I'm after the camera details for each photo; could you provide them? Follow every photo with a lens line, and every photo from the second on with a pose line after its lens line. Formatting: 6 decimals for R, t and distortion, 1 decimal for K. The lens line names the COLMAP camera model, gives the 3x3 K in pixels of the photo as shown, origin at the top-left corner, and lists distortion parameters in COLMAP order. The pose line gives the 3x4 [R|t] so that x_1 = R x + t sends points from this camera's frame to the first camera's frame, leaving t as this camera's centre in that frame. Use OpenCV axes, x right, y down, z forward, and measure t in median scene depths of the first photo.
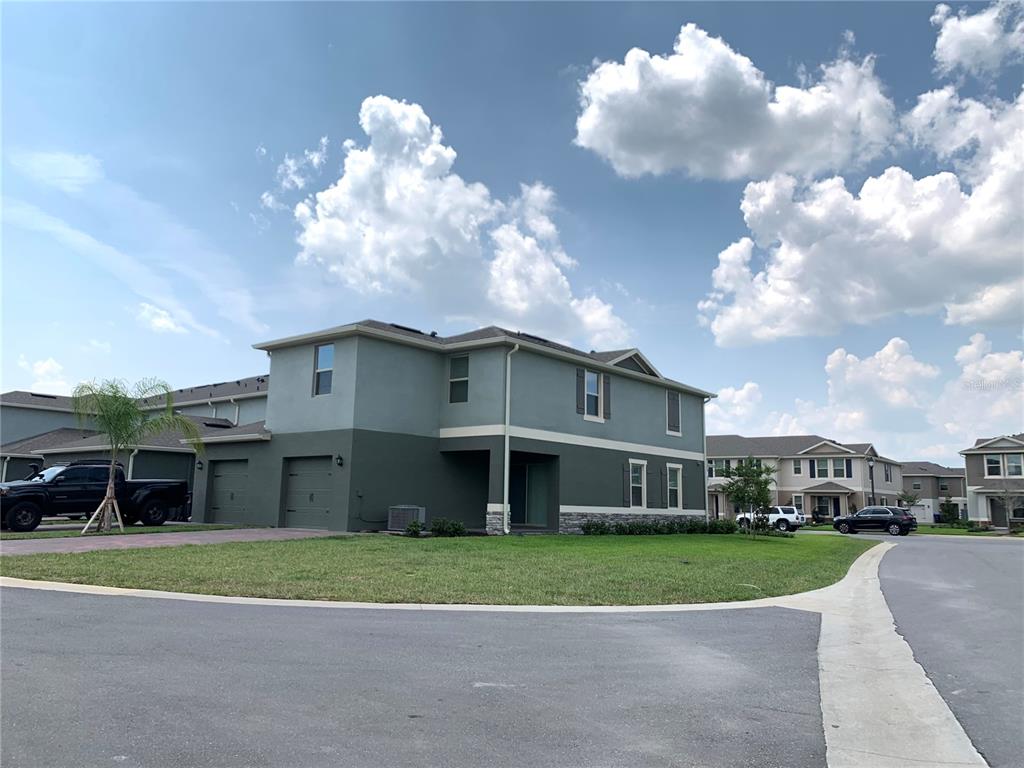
lens RADIAL K [[785.1, 0, 518.7], [0, 785.1, 385.7], [0, 0, 1]] dist [0.021071, -0.004190]
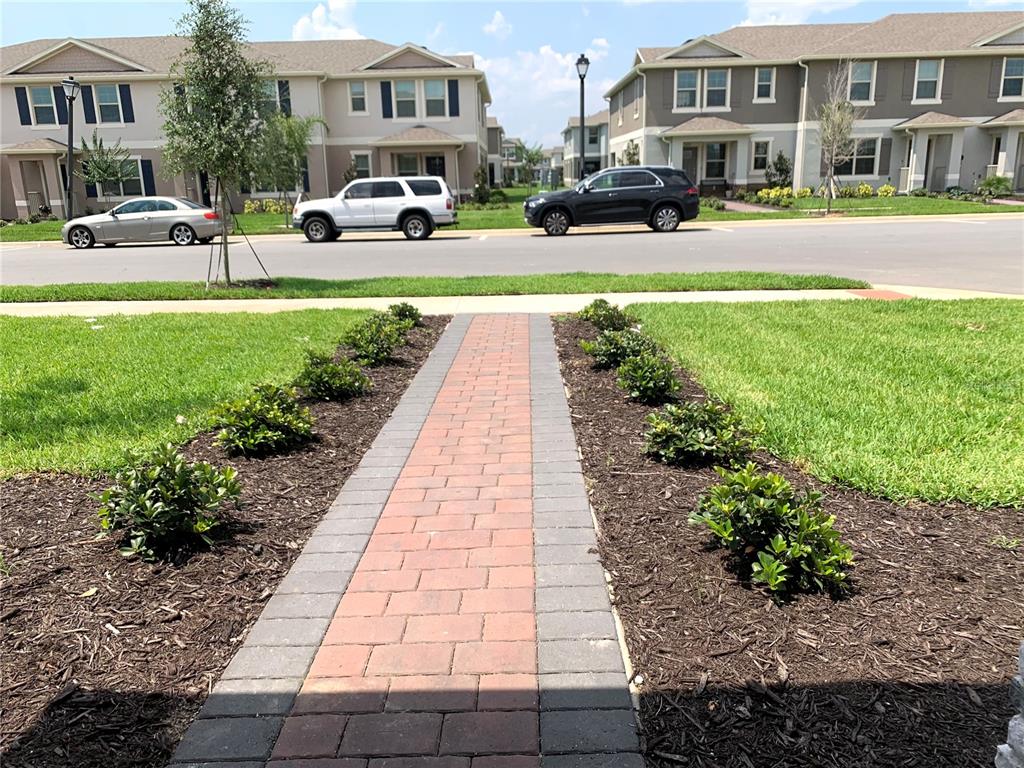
lens RADIAL K [[785.1, 0, 513.8], [0, 785.1, 382.7], [0, 0, 1]] dist [0.021071, -0.004190]
pose [[0.787961, -0.195942, 0.583716, 0.100594], [-0.052343, 0.923265, 0.380580, 0.076987], [-0.613496, -0.330436, 0.717241, 0.523273]]
